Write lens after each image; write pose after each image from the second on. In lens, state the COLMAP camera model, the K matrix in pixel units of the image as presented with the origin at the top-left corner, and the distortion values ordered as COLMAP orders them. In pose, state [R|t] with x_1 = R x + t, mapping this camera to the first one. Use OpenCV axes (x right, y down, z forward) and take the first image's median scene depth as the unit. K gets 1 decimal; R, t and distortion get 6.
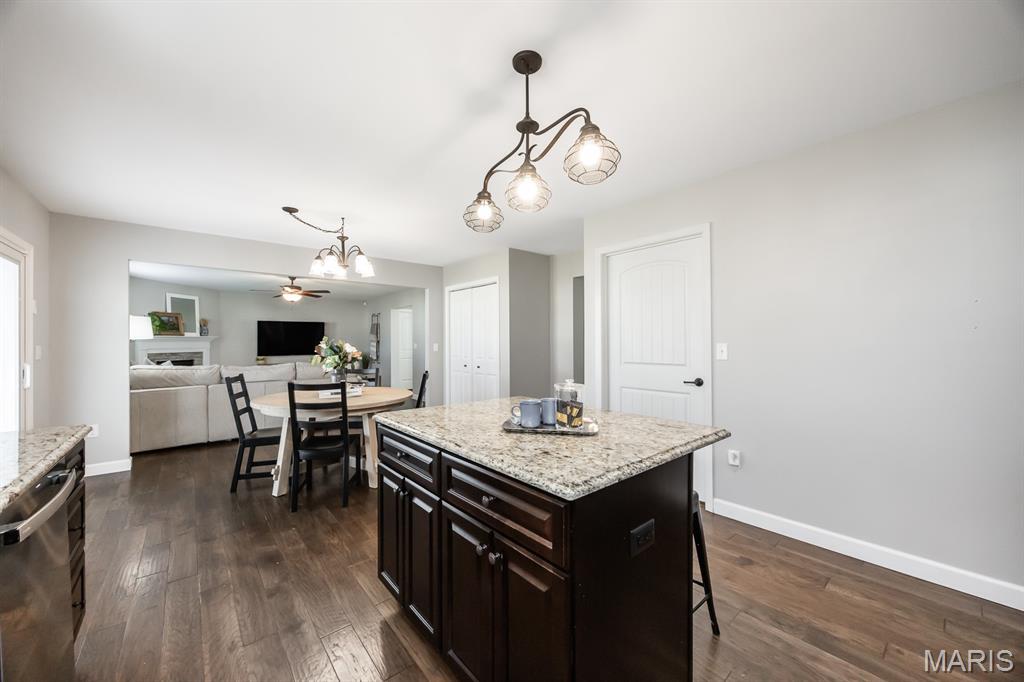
lens RADIAL K [[391.1, 0, 512.0], [0, 391.1, 341.0], [0, 0, 1]] dist [-0.001054, -0.000023]
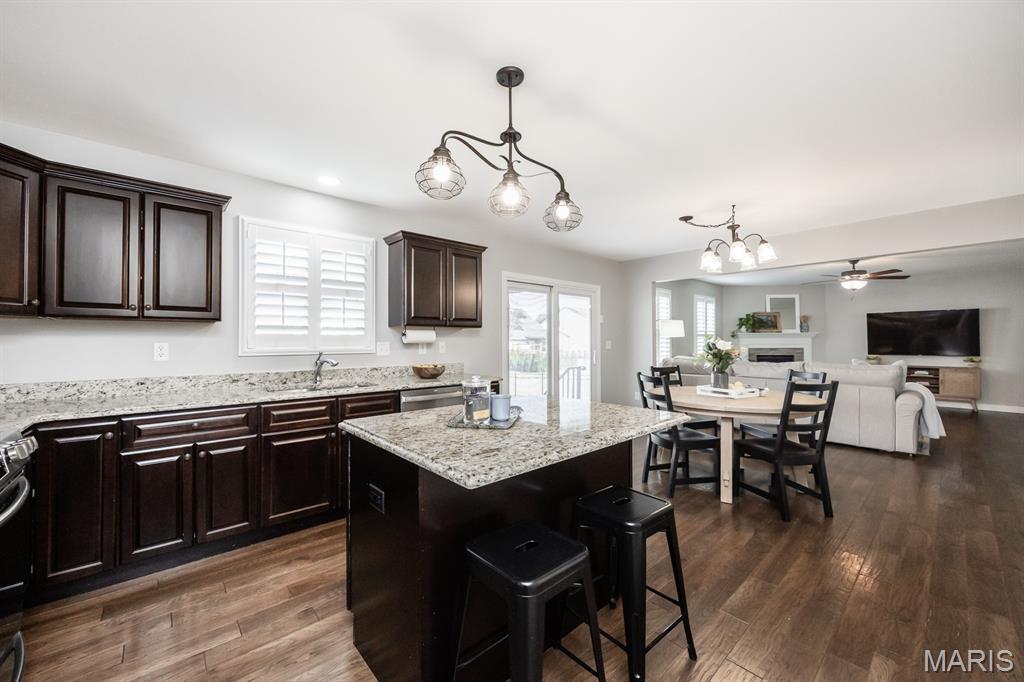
lens RADIAL K [[399.5, 0, 503.7], [0, 399.5, 339.2], [0, 0, 1]] dist [-0.001100, -0.000166]
pose [[0.029096, -0.000597, -0.999576, 0.265496], [0.006212, 0.999981, -0.000416, 0.000431], [0.999557, -0.006198, 0.029099, 0.226301]]
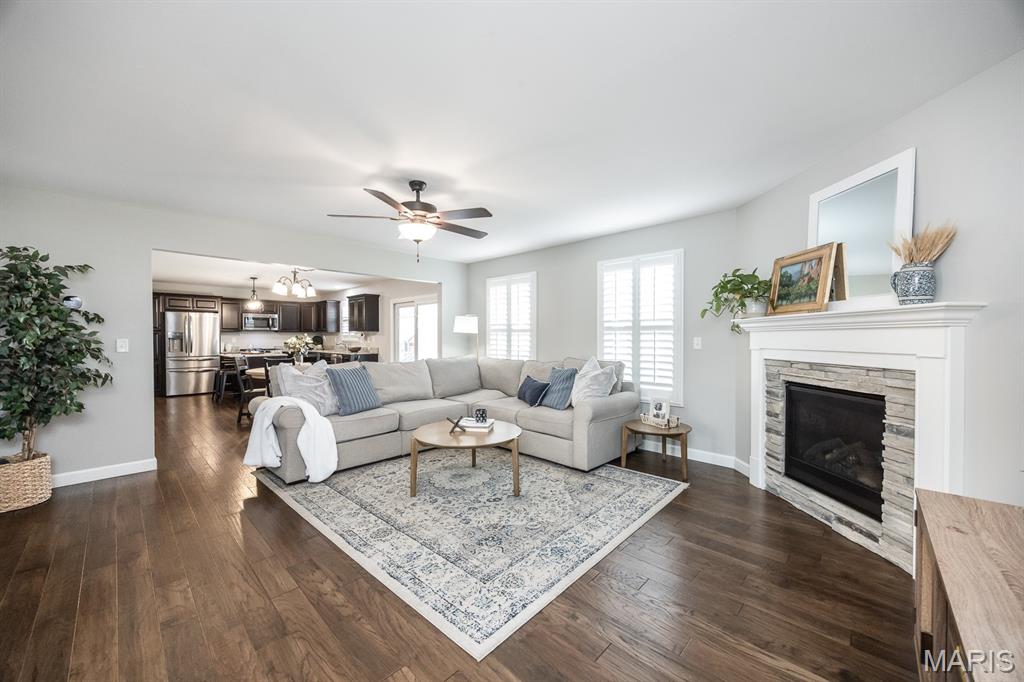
lens RADIAL K [[391.1, 0, 512.0], [0, 391.1, 341.0], [0, 0, 1]] dist [-0.001054, -0.000023]
pose [[-0.994460, 0.004351, -0.105030, -0.616410], [0.003607, 0.999967, 0.007274, 0.007961], [0.105058, 0.006855, -0.994443, 1.438535]]
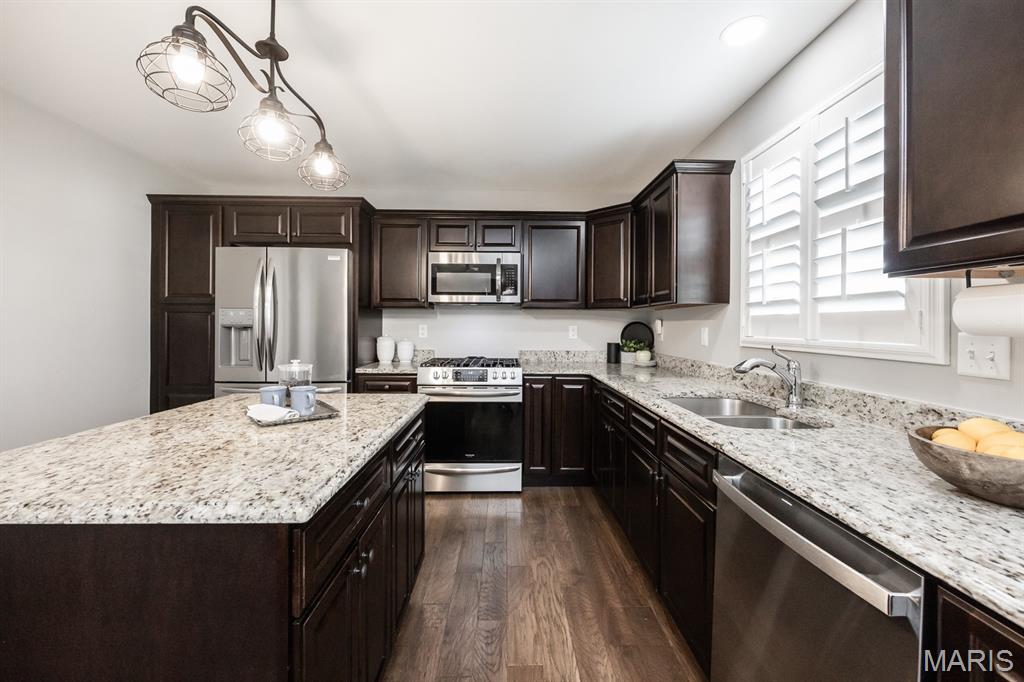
lens RADIAL K [[415.3, 0, 511.0], [0, 415.3, 321.6], [0, 0, 1]] dist [0.001715, 0.000138]
pose [[-0.784336, -0.001670, 0.620334, -0.211338], [-0.008400, 0.999933, -0.007929, 0.001784], [-0.620279, -0.011430, -0.784298, 0.324554]]
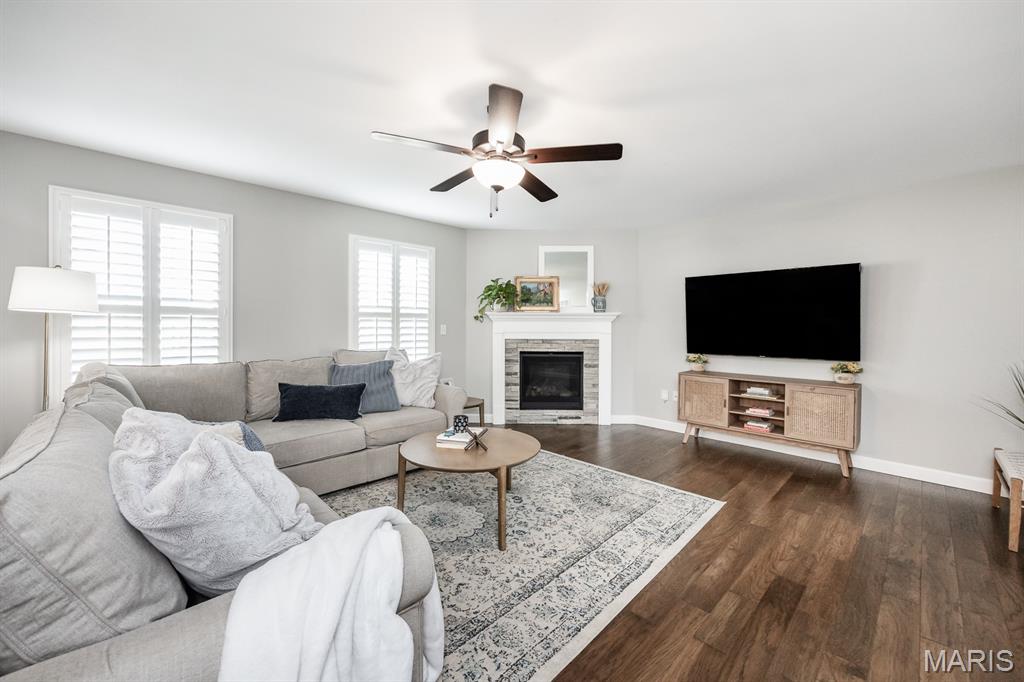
lens RADIAL K [[404.1, 0, 517.7], [0, 404.1, 331.6], [0, 0, 1]] dist [-0.000658, 0.000042]
pose [[0.089127, 0.019248, -0.995834, -0.237937], [-0.003434, 0.999813, 0.019018, 0.005782], [0.996014, 0.001724, 0.089177, 0.979854]]
